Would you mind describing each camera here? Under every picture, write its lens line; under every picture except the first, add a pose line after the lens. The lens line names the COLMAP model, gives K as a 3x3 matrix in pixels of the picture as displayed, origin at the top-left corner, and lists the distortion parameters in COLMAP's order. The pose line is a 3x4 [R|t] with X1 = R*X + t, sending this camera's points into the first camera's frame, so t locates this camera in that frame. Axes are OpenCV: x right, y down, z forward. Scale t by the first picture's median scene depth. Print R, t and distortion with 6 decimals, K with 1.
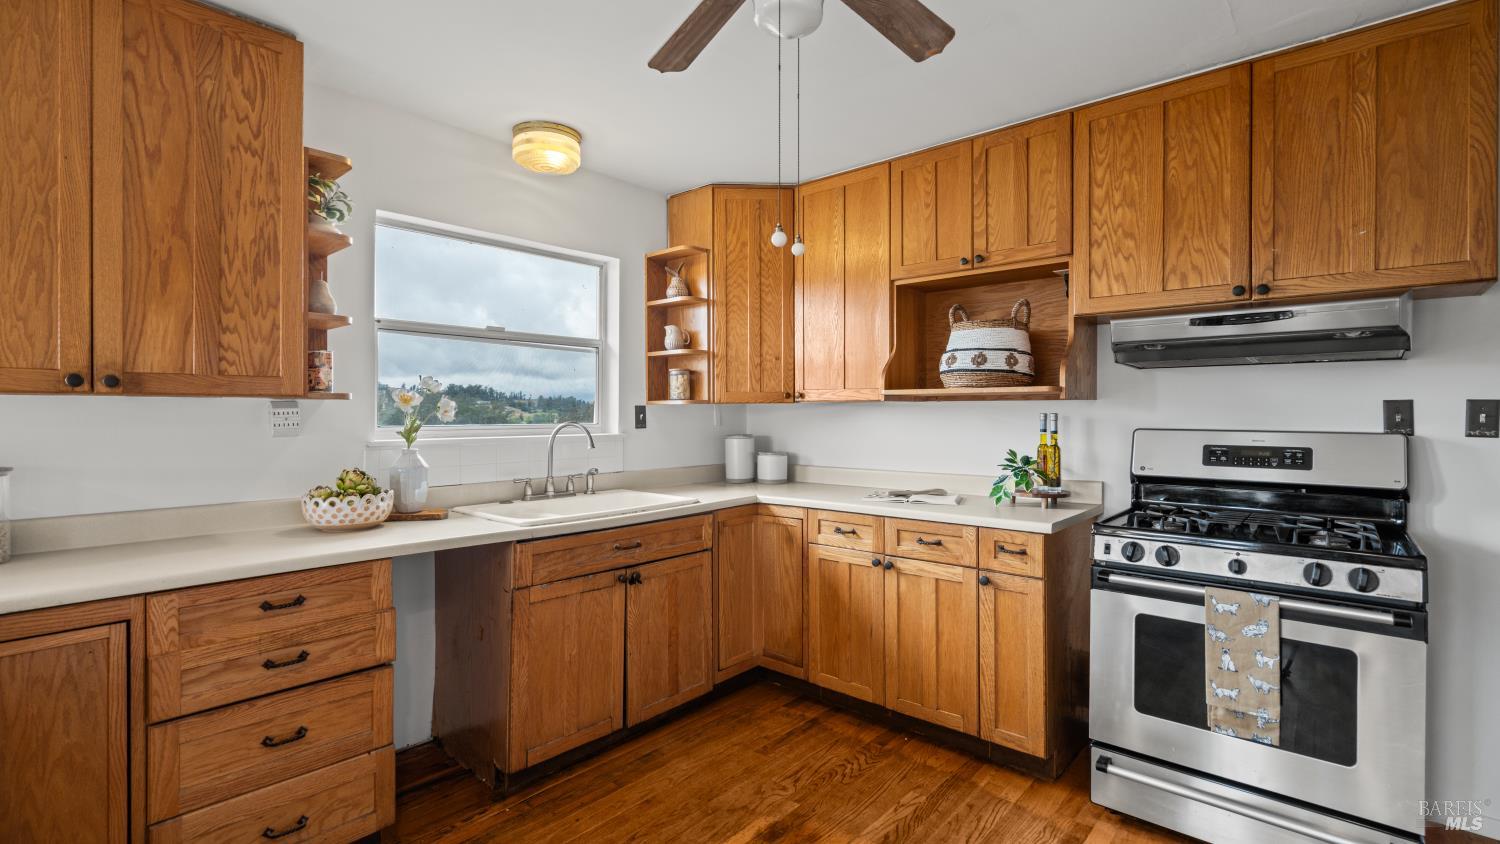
lens RADIAL K [[692.5, 0, 748.1], [0, 692.5, 414.7], [0, 0, 1]] dist [-0.016891, 0.002430]
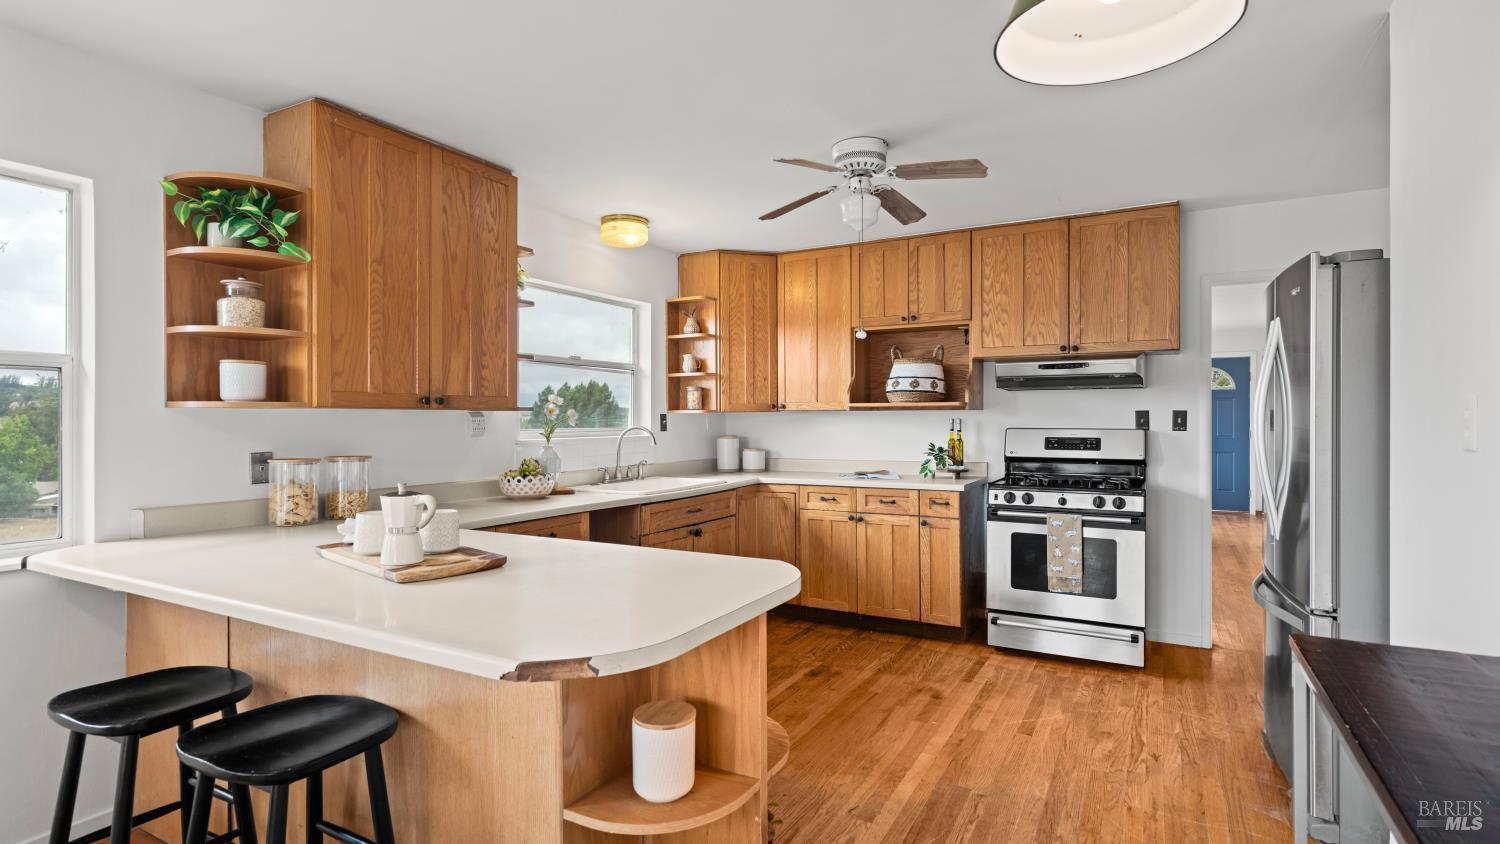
lens RADIAL K [[748.0, 0, 750.4], [0, 748.0, 421.7], [0, 0, 1]] dist [-0.037513, -0.000623]
pose [[0.977439, -0.004627, 0.211169, -0.425330], [0.004341, 0.999989, 0.001821, -0.000321], [-0.211175, -0.000863, 0.977448, -0.624121]]
